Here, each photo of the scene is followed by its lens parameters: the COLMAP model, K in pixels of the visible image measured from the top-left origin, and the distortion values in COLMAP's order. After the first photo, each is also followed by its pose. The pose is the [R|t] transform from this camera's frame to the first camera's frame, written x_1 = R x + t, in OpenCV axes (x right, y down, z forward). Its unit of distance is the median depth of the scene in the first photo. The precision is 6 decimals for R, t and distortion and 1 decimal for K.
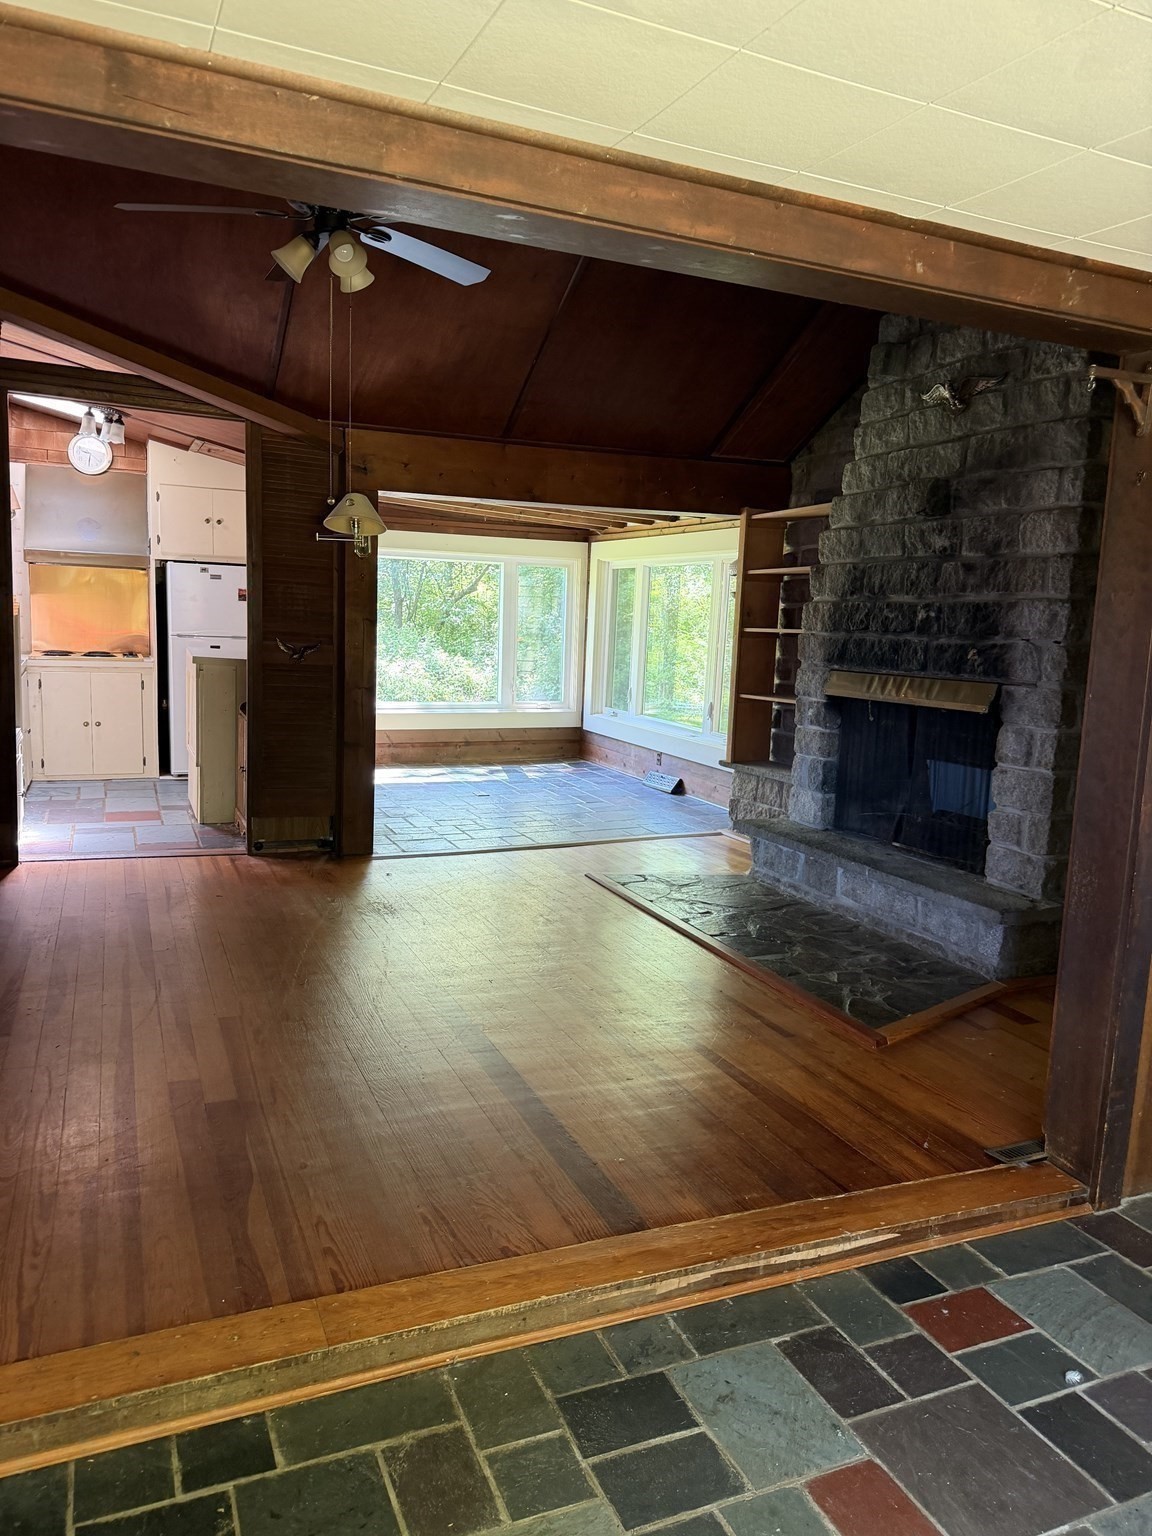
lens RADIAL K [[1085.2, 0, 575.1], [0, 1085.2, 760.3], [0, 0, 1]] dist [0.011813, -0.002095]
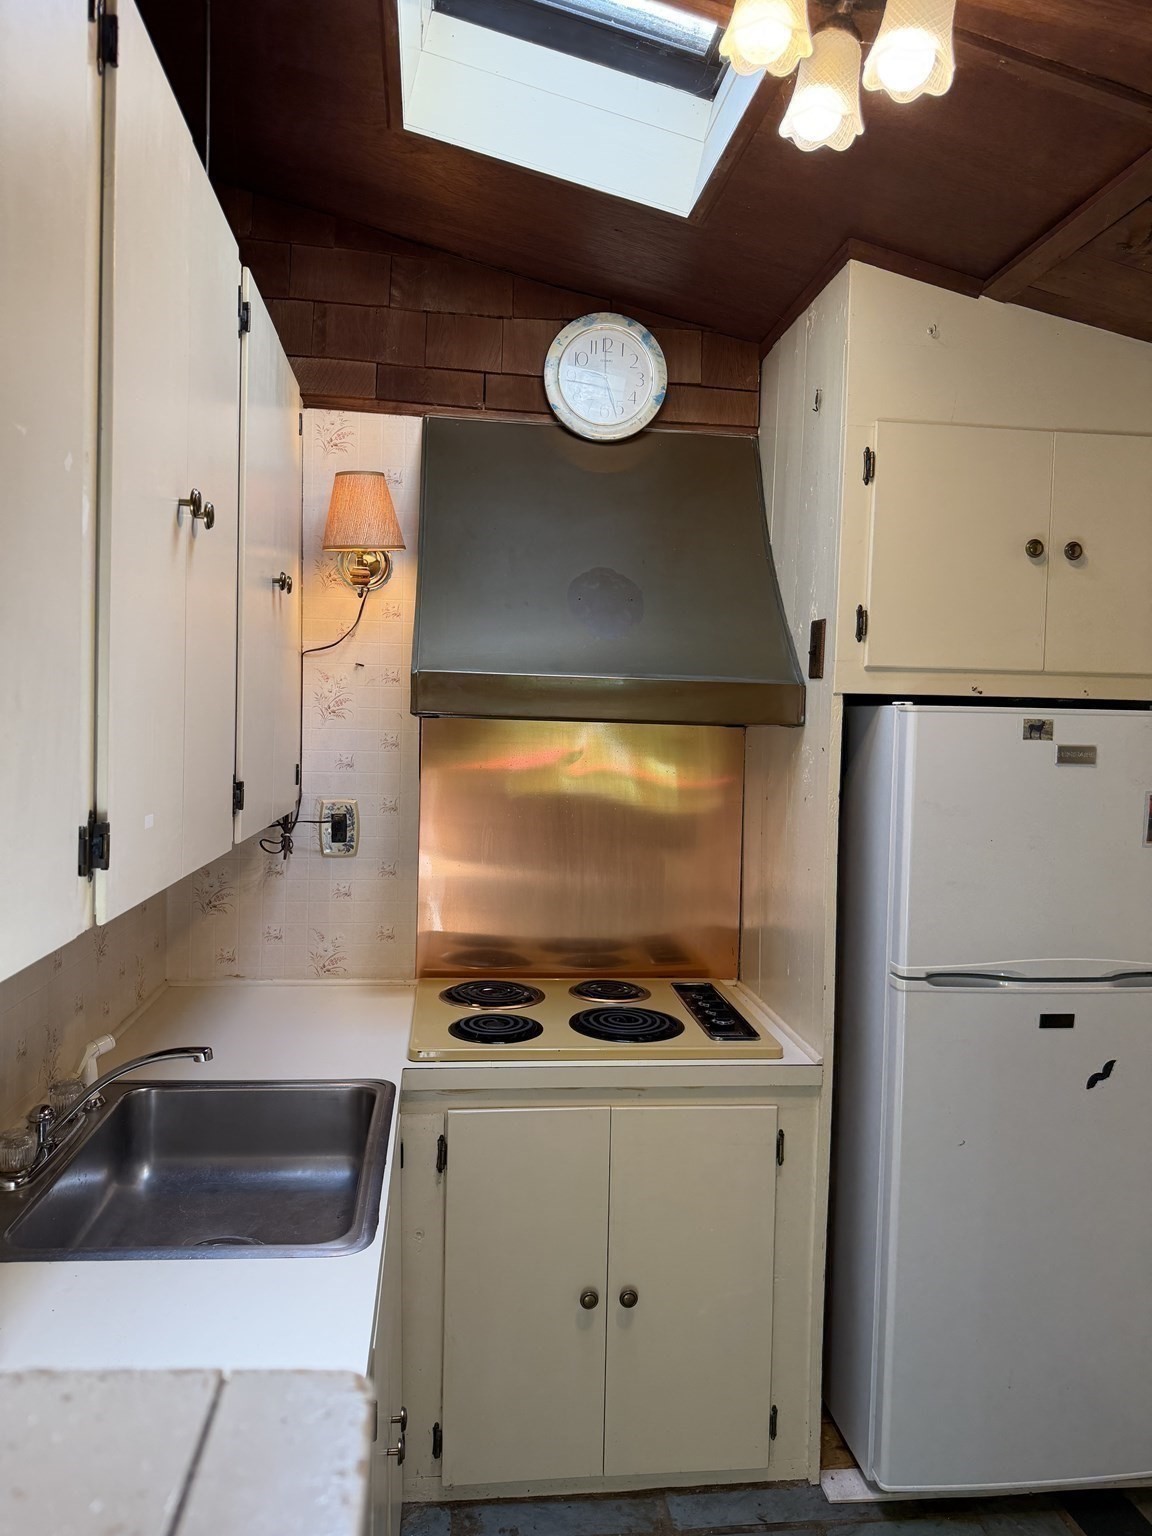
lens RADIAL K [[1085.2, 0, 576.7], [0, 1085.2, 767.1], [0, 0, 1]] dist [0.011813, -0.002095]
pose [[0.961387, -0.006609, -0.275121, -0.370089], [-0.018923, 0.995758, -0.090047, -0.138414], [0.274549, 0.091776, 0.957183, 0.708119]]
